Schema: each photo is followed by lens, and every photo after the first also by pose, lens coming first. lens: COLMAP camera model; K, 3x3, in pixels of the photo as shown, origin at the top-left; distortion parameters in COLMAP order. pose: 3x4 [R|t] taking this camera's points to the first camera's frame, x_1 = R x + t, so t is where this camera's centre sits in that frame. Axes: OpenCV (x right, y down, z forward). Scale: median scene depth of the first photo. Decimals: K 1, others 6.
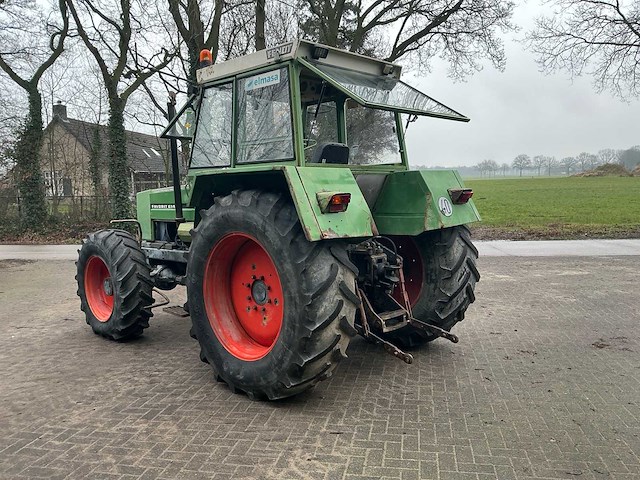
lens RADIAL K [[530.7, 0, 320.9], [0, 530.7, 237.0], [0, 0, 1]] dist [0.100690, -0.197742]
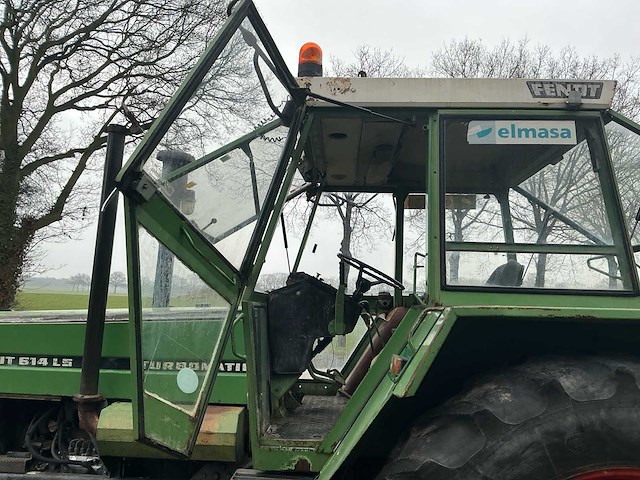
lens RADIAL K [[530.7, 0, 319.2], [0, 530.7, 233.9], [0, 0, 1]] dist [0.100690, -0.197742]
pose [[0.747777, 0.140595, 0.648894, -0.570930], [0.006014, 0.975848, -0.218366, -0.088041], [-0.663923, 0.167191, 0.728871, 0.772583]]
